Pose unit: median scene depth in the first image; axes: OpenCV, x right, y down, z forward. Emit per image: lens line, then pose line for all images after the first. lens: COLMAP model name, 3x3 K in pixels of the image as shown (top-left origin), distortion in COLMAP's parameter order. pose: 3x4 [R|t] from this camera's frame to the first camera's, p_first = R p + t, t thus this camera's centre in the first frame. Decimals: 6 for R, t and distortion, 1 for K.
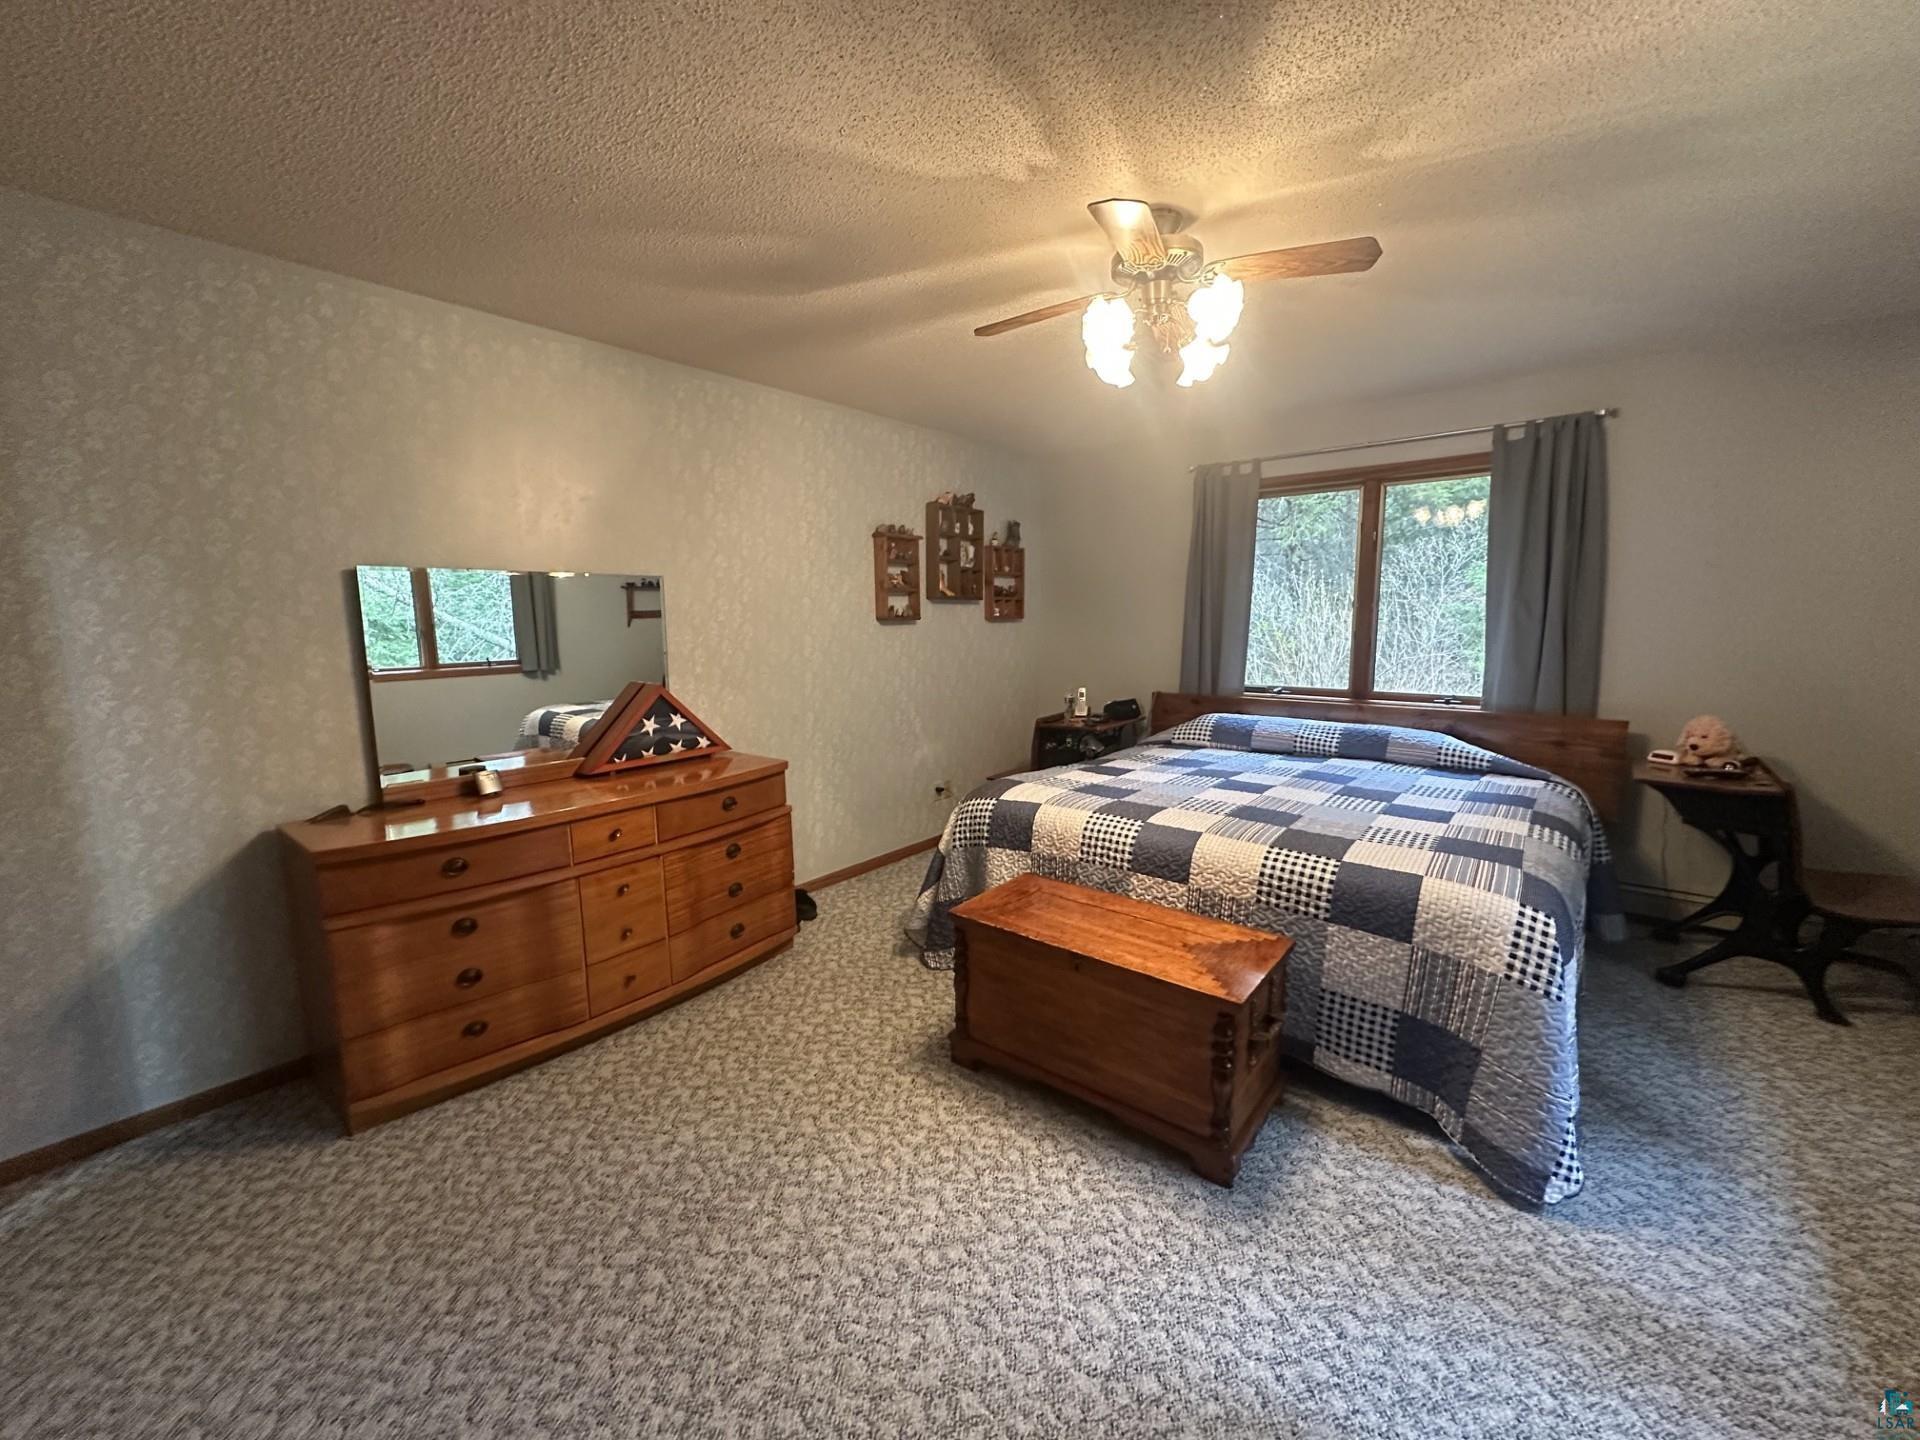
lens RADIAL K [[763.0, 0, 958.8], [0, 763.0, 717.1], [0, 0, 1]] dist [0.000268, 0.000156]
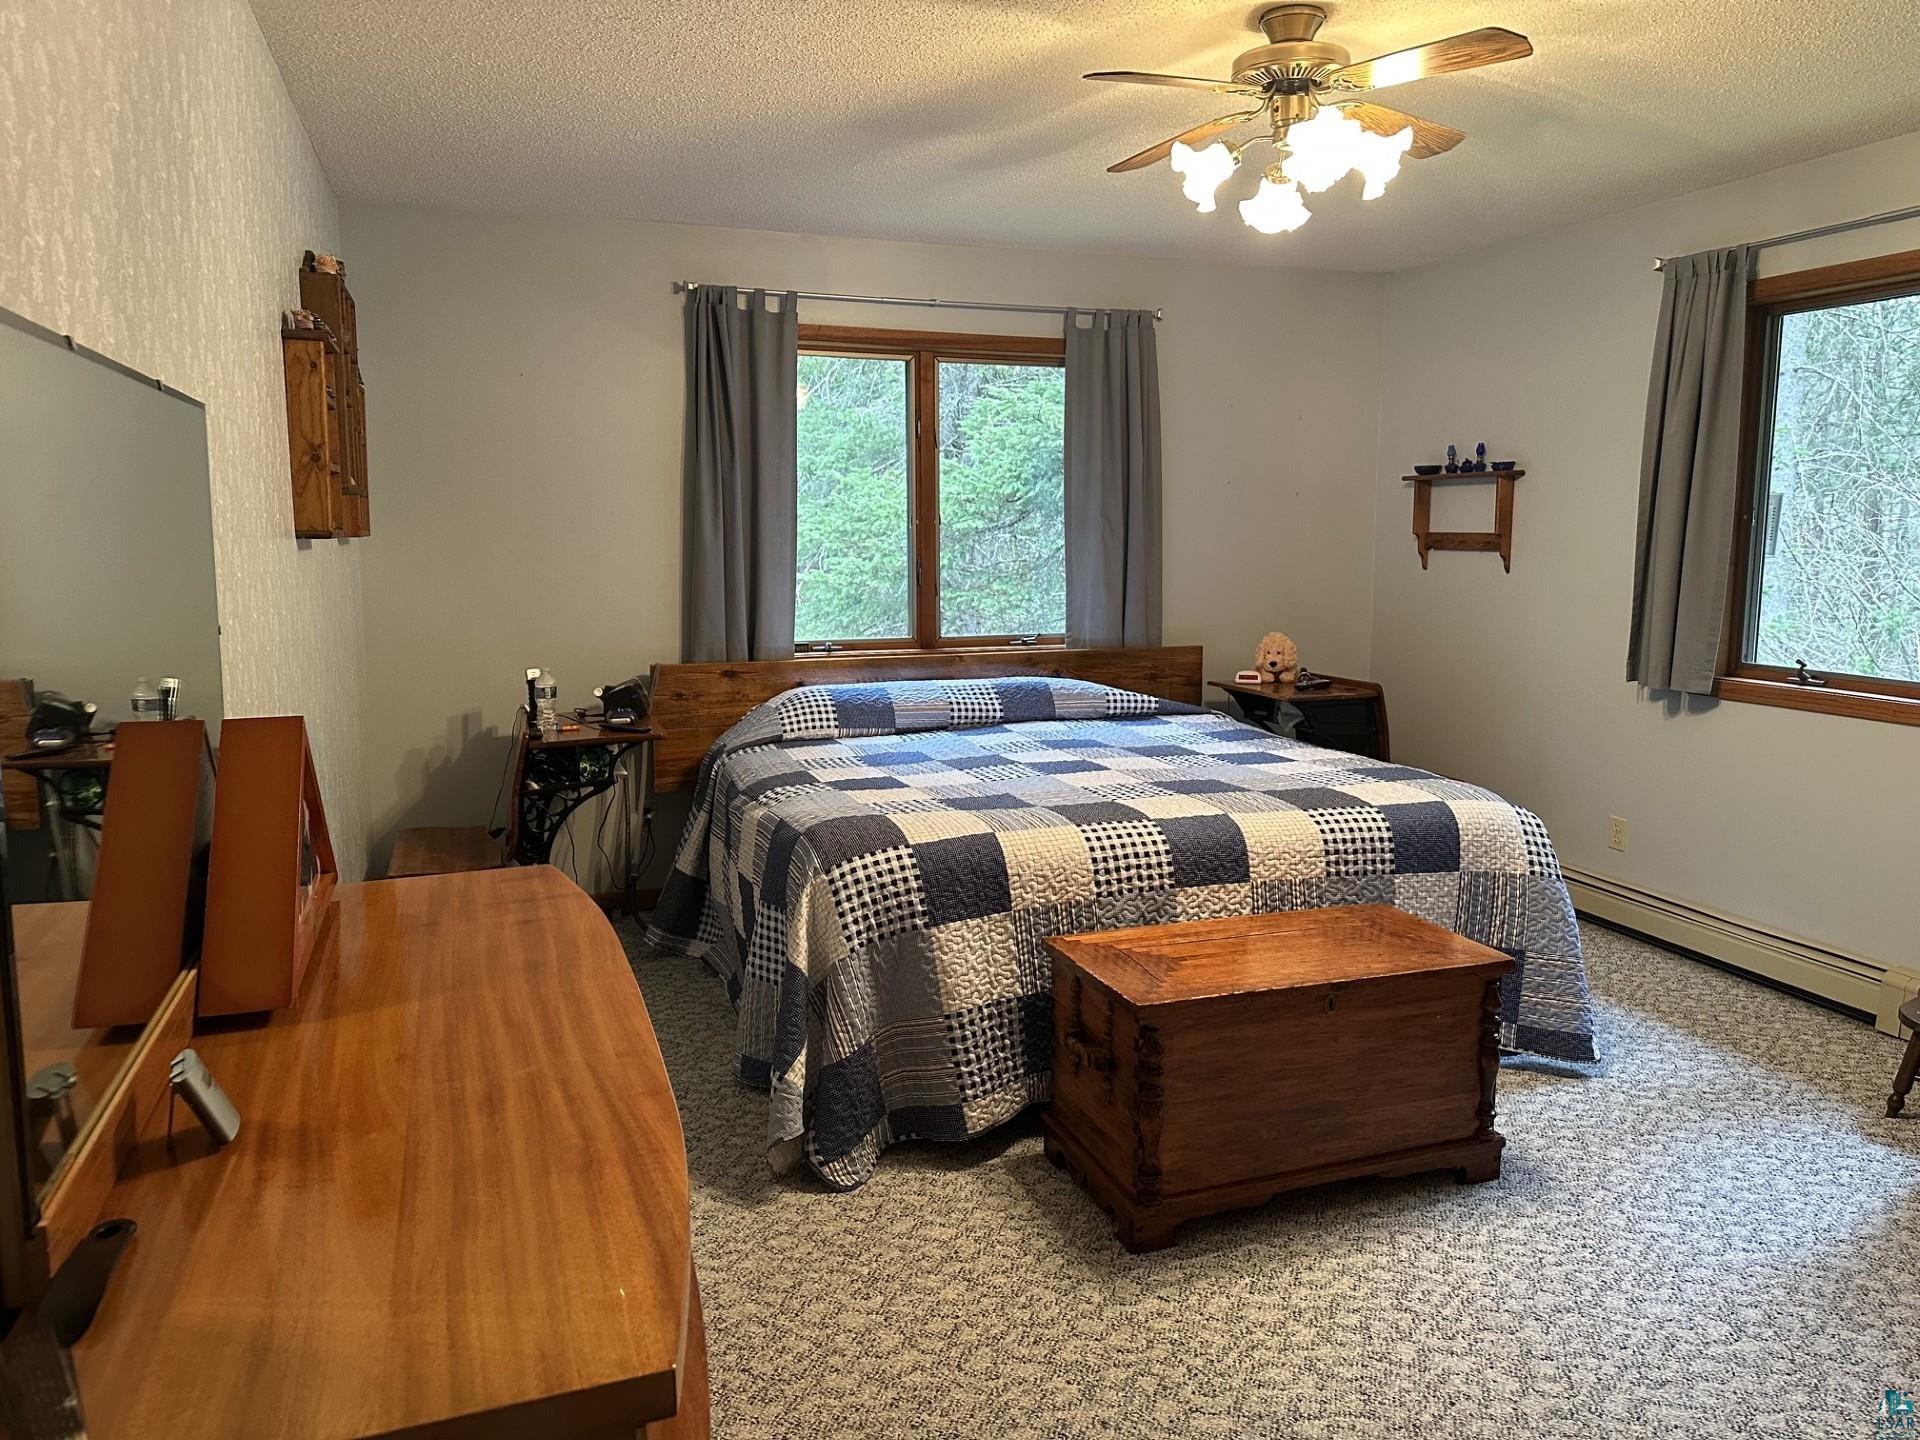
lens RADIAL K [[1337.6, 0, 974.0], [0, 1337.6, 701.4], [0, 0, 1]] dist [0.098477, -0.128722]
pose [[0.503145, -0.100234, 0.858370, -1.088074], [0.109494, 0.992640, 0.051732, -0.067467], [-0.857238, 0.067957, 0.510417, 0.591066]]
